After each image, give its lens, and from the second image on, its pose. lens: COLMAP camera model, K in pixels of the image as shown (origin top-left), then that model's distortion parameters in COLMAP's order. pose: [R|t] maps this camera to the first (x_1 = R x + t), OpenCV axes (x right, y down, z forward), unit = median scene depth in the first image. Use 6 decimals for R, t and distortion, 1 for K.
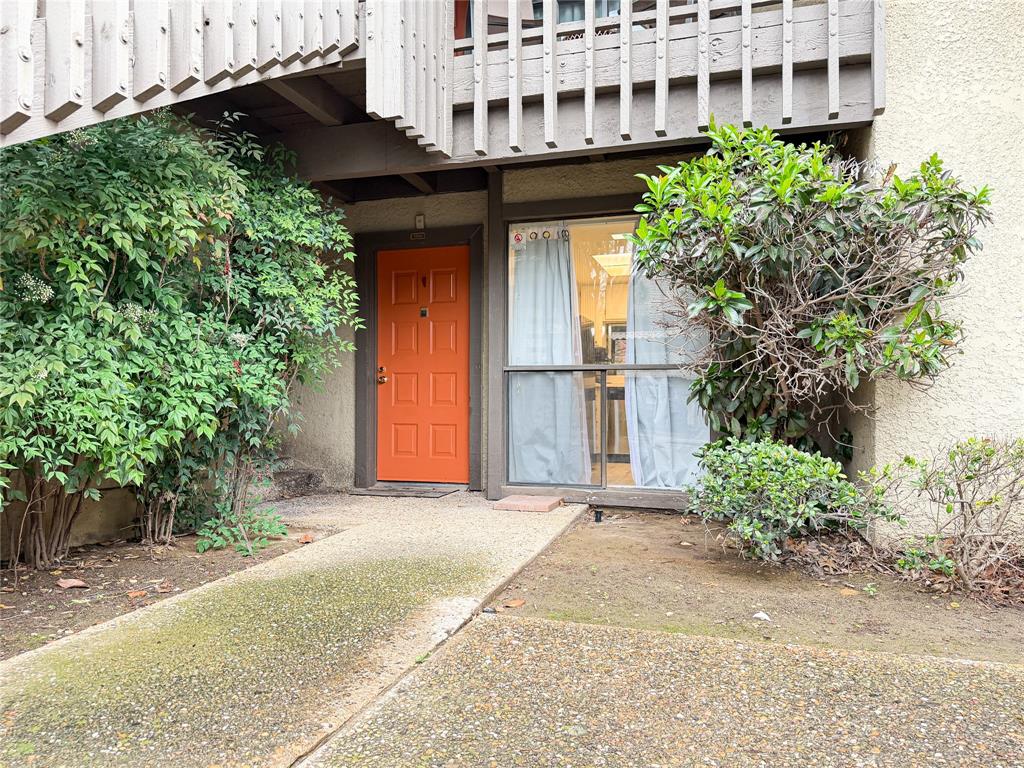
lens RADIAL K [[715.6, 0, 512.0], [0, 715.6, 384.0], [0, 0, 1]] dist [0.117158, 0.000042]
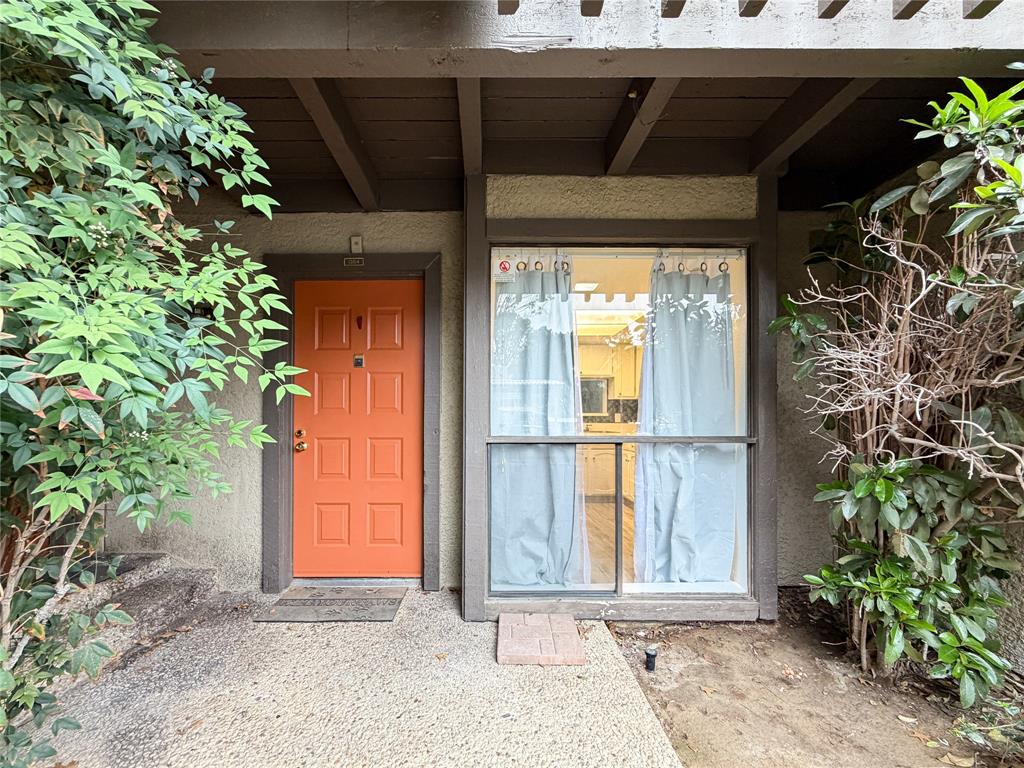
lens RADIAL K [[459.7, 0, 508.2], [0, 459.7, 413.2], [0, 0, 1]] dist [0.000764, 0.000084]
pose [[0.959630, 0.002925, 0.281252, -0.122587], [-0.002597, 0.999995, -0.001537, -0.048541], [-0.281255, 0.000745, 0.959633, 0.537199]]
